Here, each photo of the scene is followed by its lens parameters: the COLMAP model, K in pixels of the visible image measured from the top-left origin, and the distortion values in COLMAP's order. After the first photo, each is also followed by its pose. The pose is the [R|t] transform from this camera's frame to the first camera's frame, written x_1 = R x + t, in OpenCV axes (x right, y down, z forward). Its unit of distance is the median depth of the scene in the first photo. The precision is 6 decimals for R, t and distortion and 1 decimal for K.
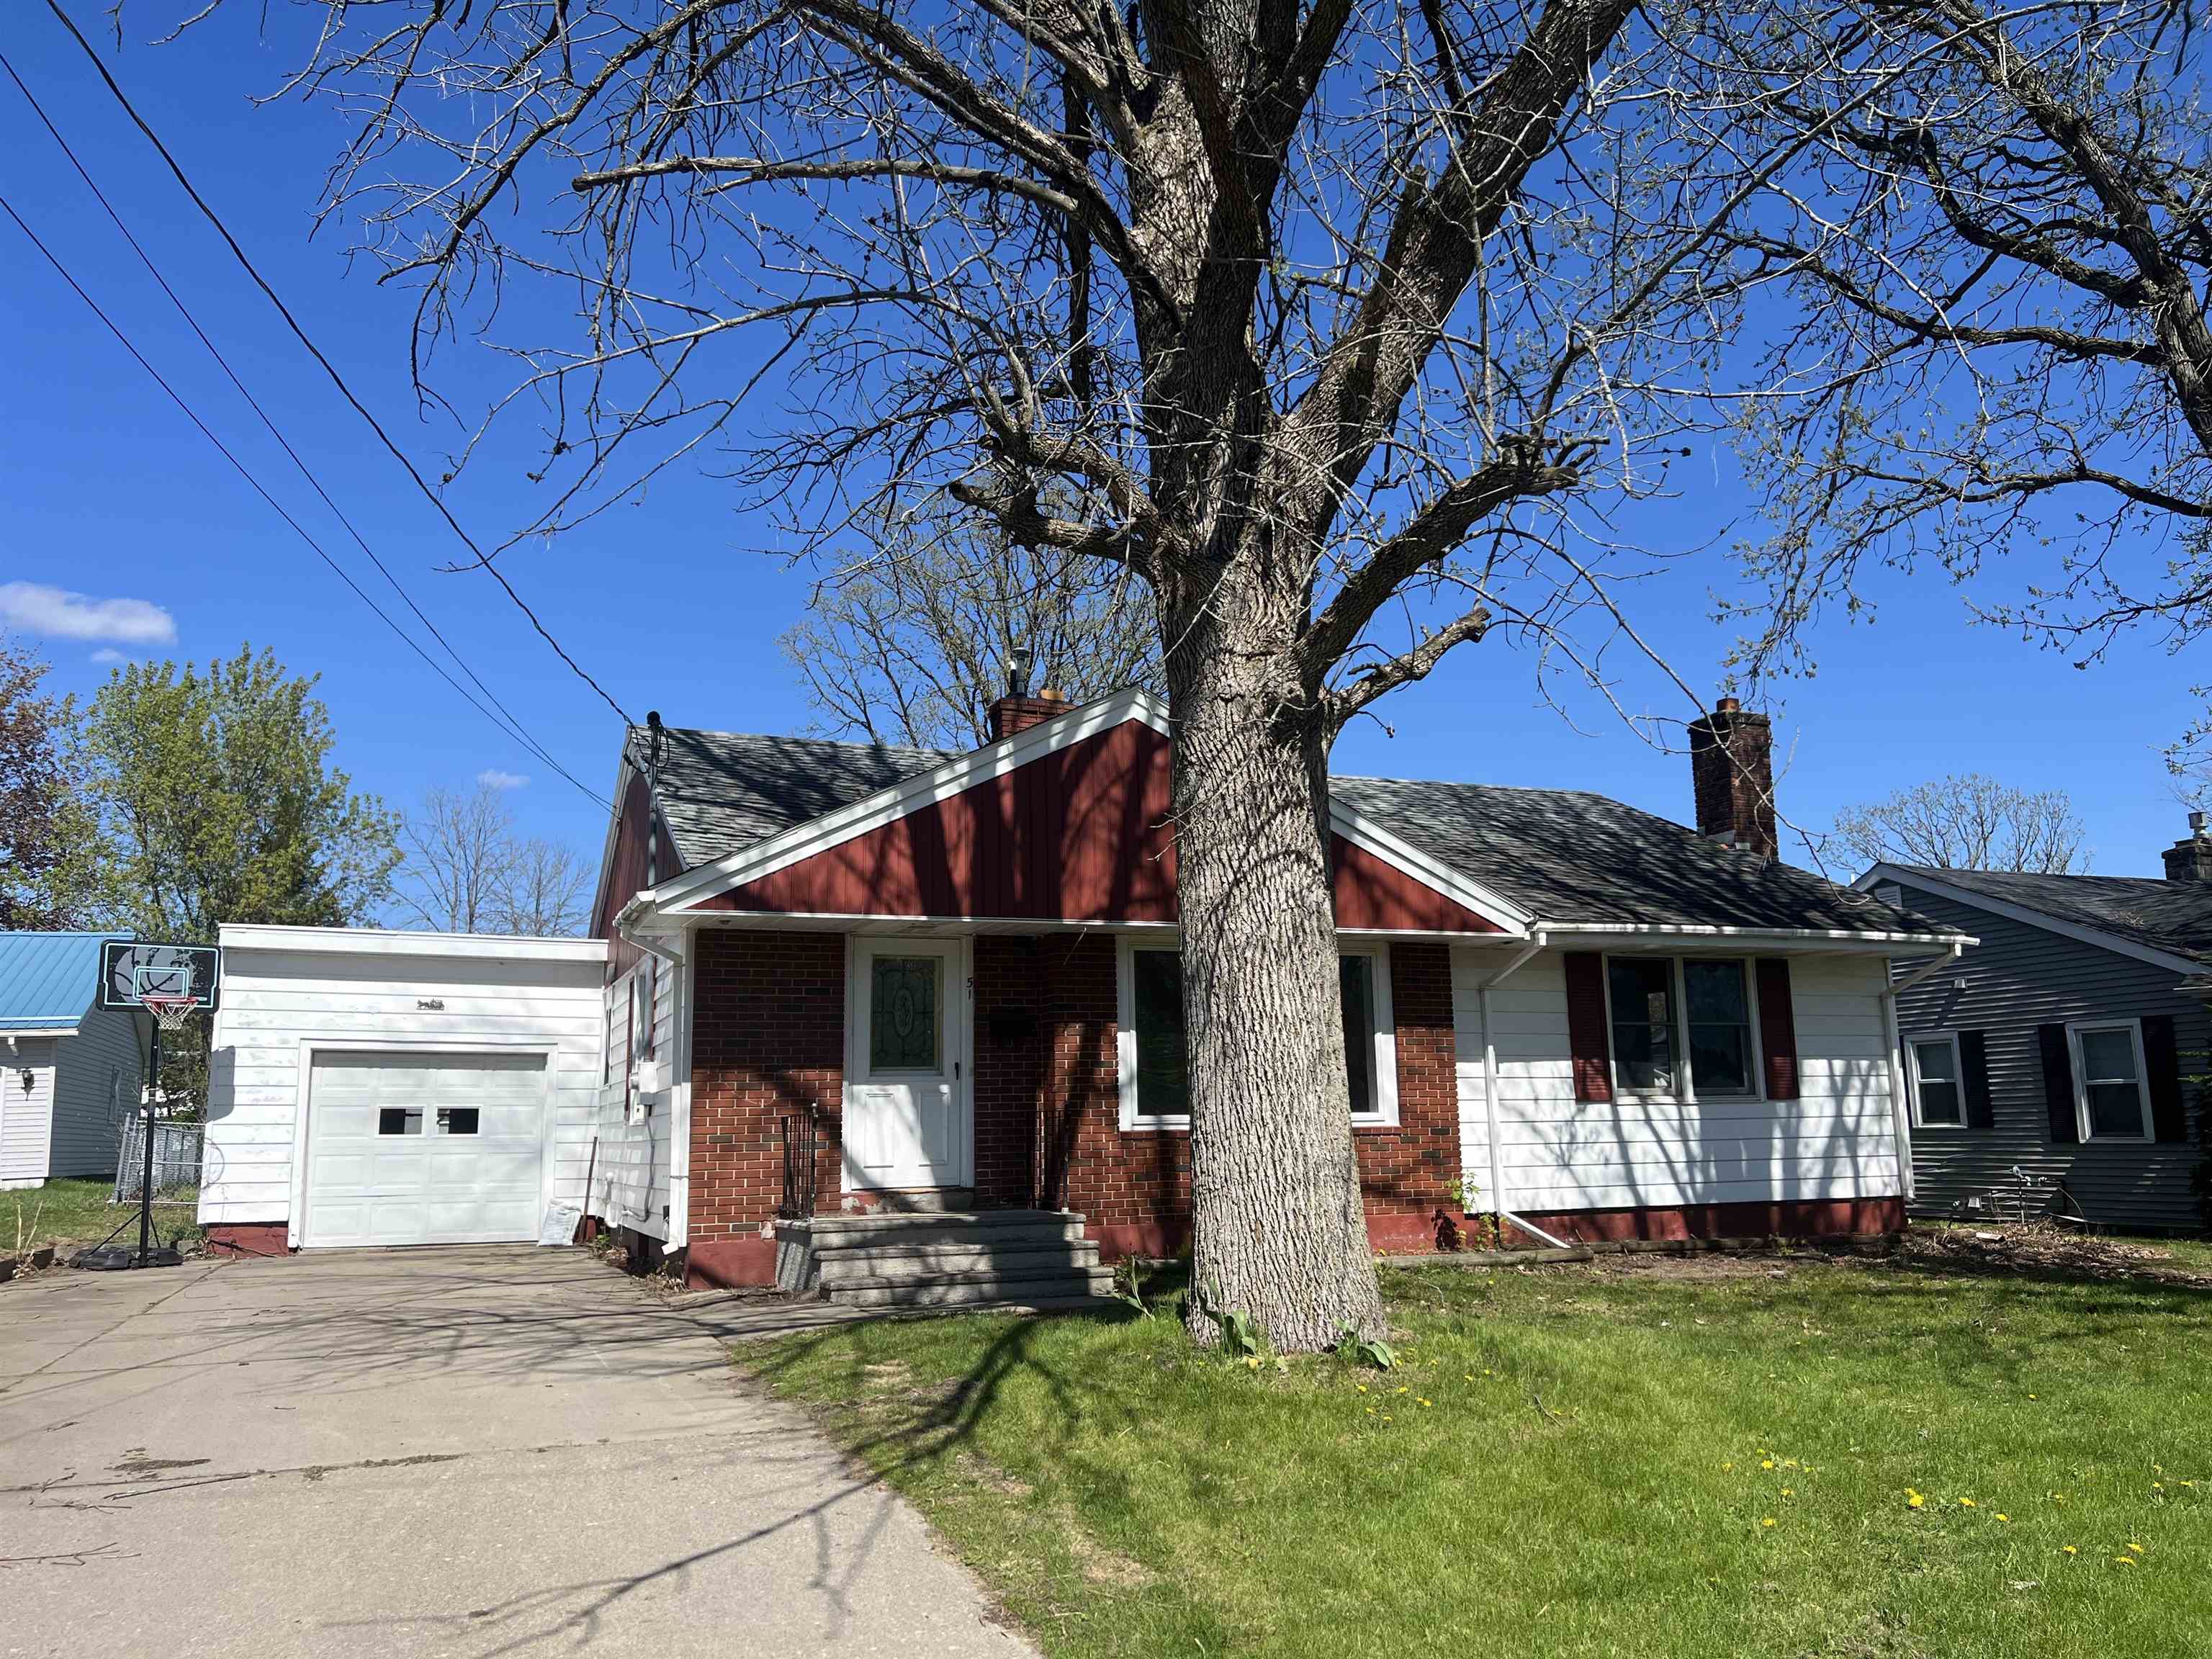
lens RADIAL K [[1619.4, 0, 951.7], [0, 1619.4, 842.1], [0, 0, 1]] dist [0.042100, -0.045471]
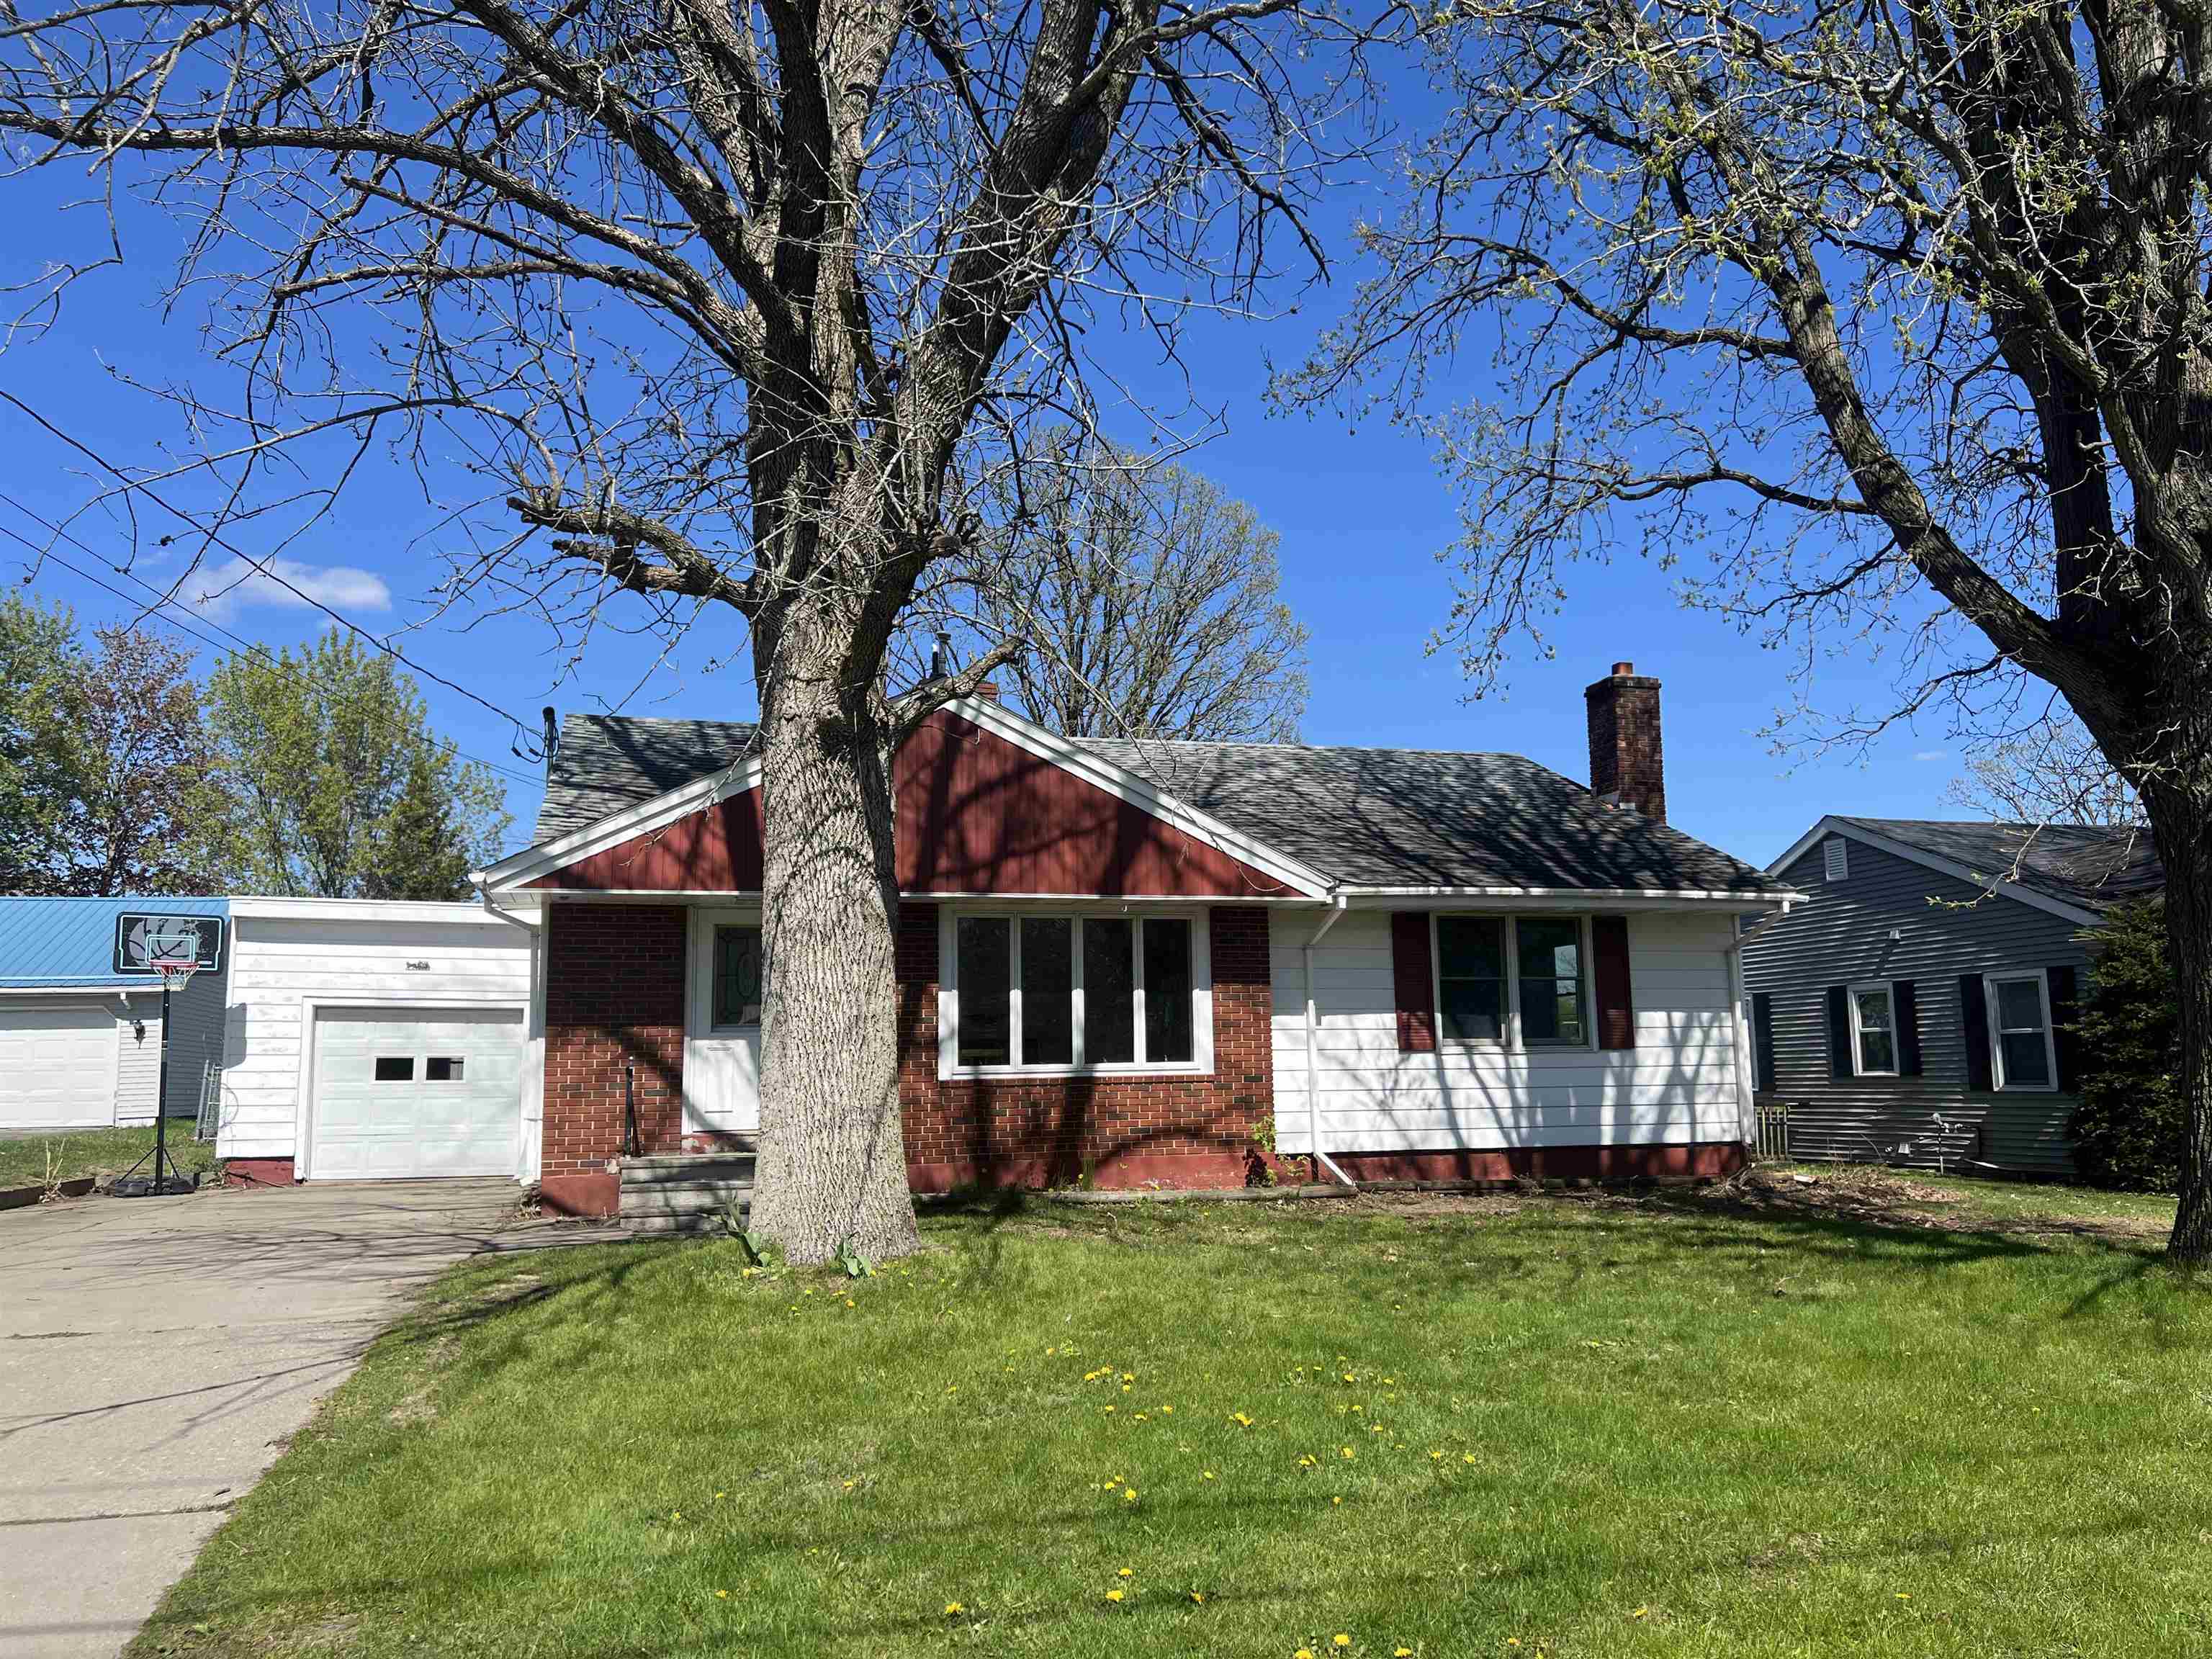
lens RADIAL K [[1660.9, 0, 1106.0], [0, 1660.9, 829.5], [0, 0, 1]] dist [0.053876, -0.063711]
pose [[0.994712, -0.013182, -0.101854, 0.301651], [0.016418, 0.999385, 0.030995, -0.024168], [0.101383, -0.032504, 0.994316, -0.106227]]
